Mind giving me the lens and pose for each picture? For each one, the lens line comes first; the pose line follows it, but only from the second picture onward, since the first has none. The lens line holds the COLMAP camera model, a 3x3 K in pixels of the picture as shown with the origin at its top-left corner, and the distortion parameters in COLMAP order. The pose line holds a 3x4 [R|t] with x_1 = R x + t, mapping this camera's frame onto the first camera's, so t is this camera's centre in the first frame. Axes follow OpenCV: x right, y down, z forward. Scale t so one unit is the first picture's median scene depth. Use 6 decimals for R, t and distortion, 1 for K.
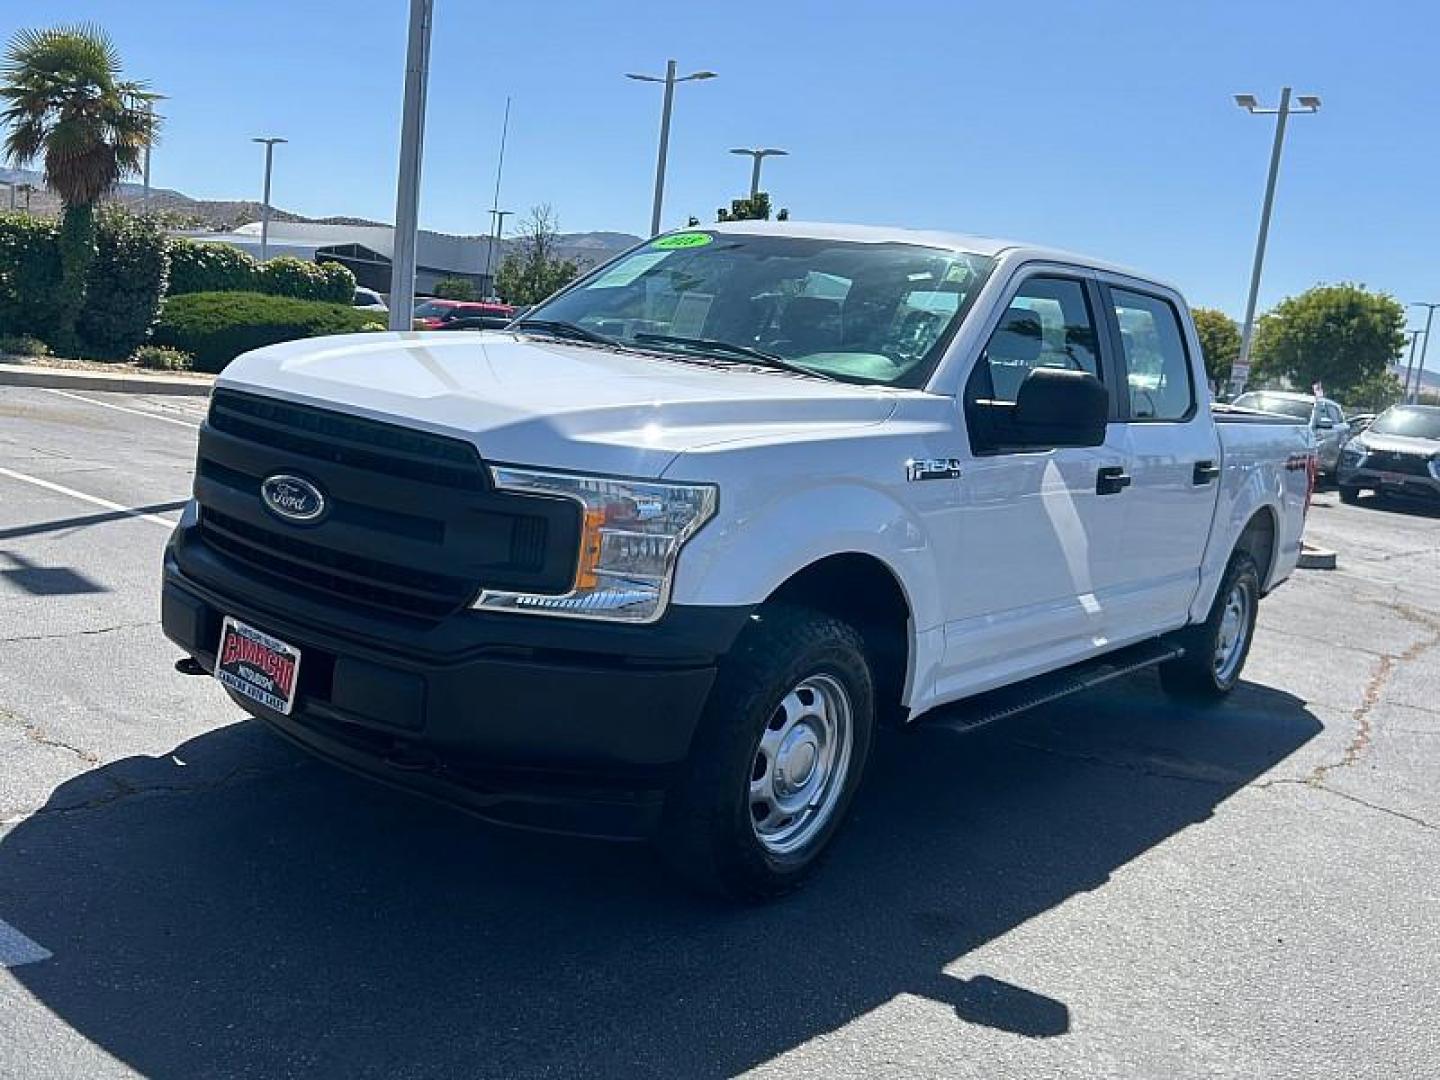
lens RADIAL K [[1324.9, 0, 720.0], [0, 1324.9, 540.0], [0, 0, 1]] dist [0.032774, -0.011130]
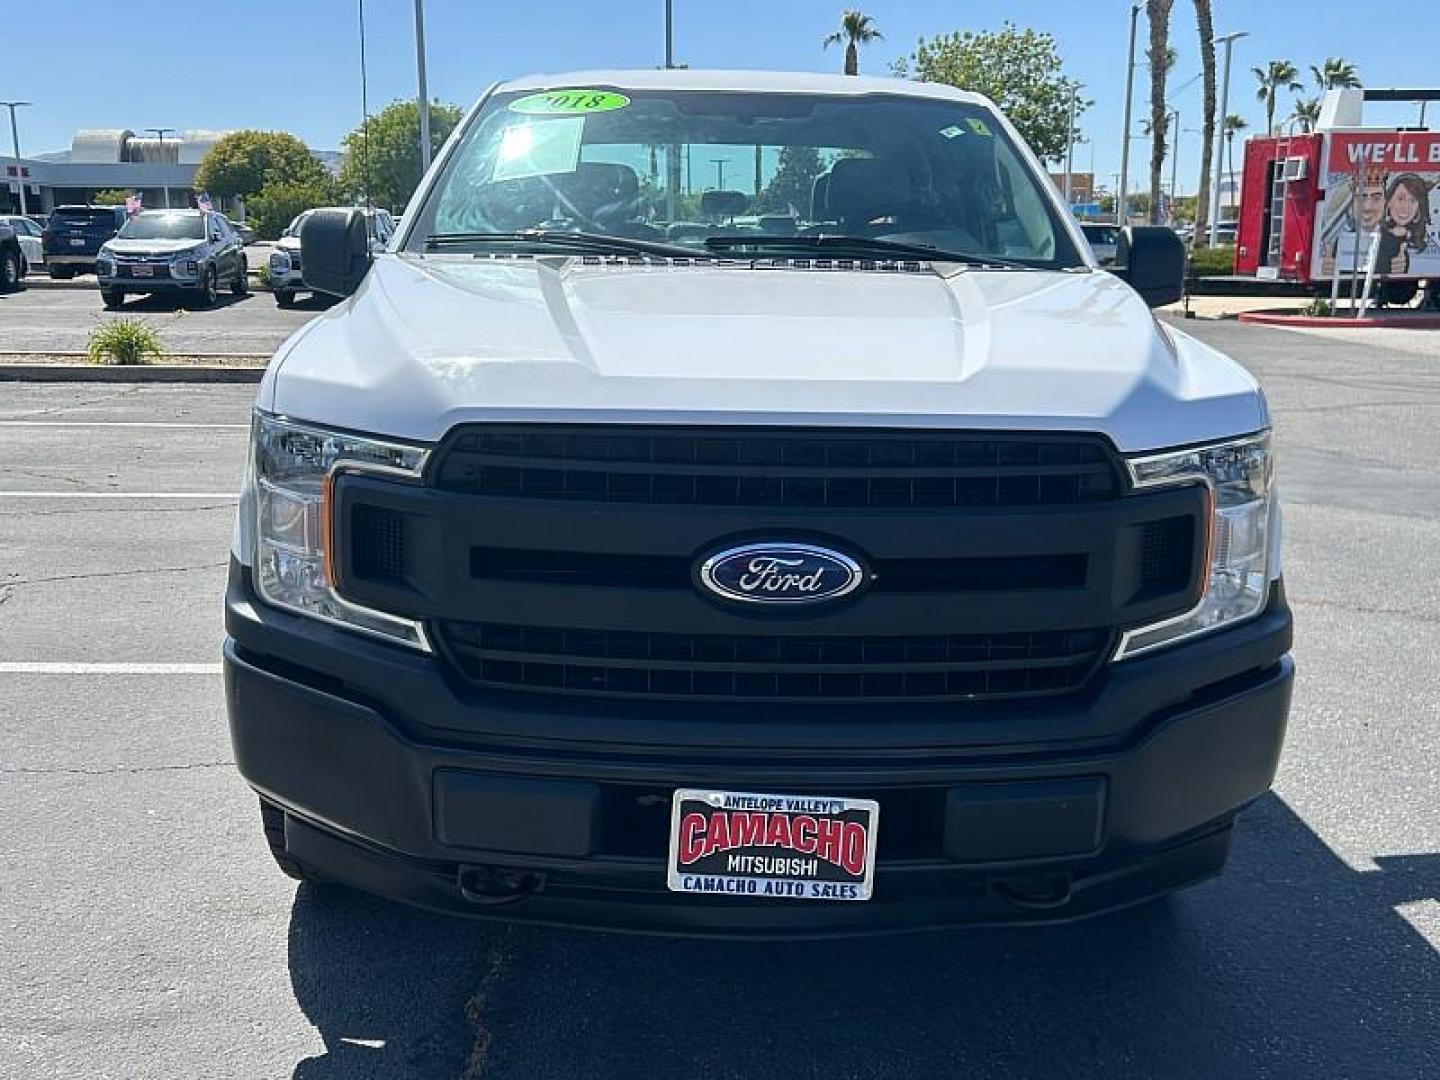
lens RADIAL K [[1324.9, 0, 720.0], [0, 1324.9, 540.0], [0, 0, 1]] dist [0.032774, -0.011130]
pose [[0.776356, -0.248363, 0.579298, -0.684955], [0.174011, 0.967829, 0.181734, -0.162423], [-0.605798, -0.040286, 0.794598, 0.512933]]
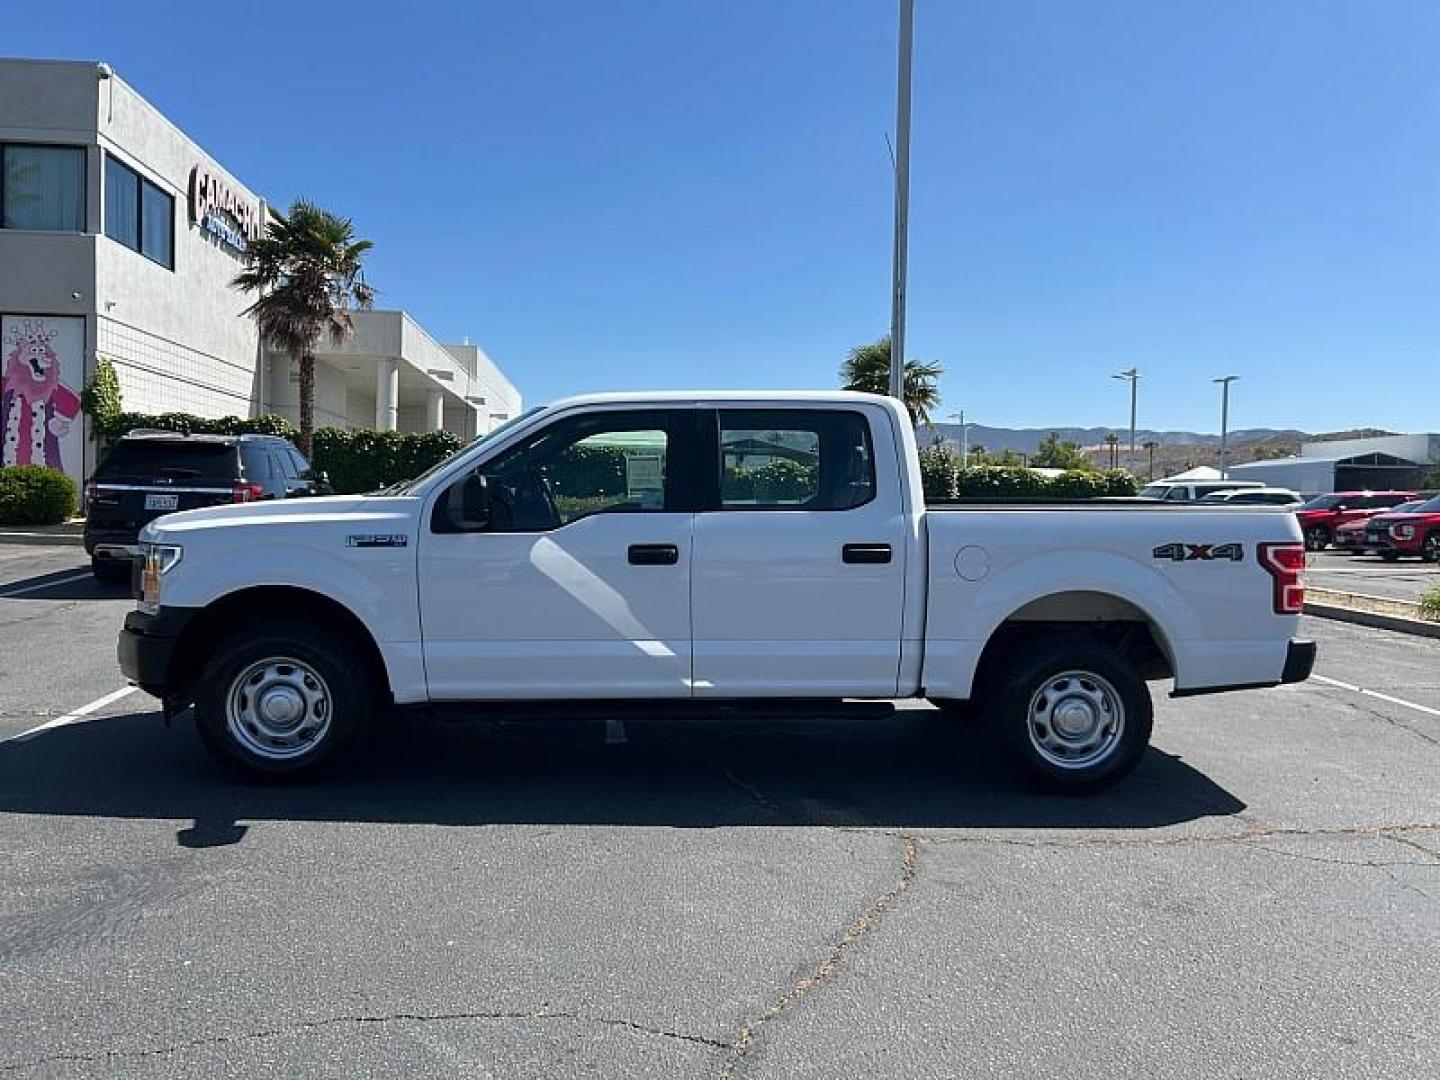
lens RADIAL K [[1079.8, 0, 714.5], [0, 1079.8, 534.4], [0, 0, 1]] dist [0.011498, -0.004380]
pose [[0.672128, -0.069972, -0.737122, 1.628906], [-0.052352, 0.988542, -0.141574, 0.119781], [0.738582, 0.133746, 0.660764, 0.466075]]
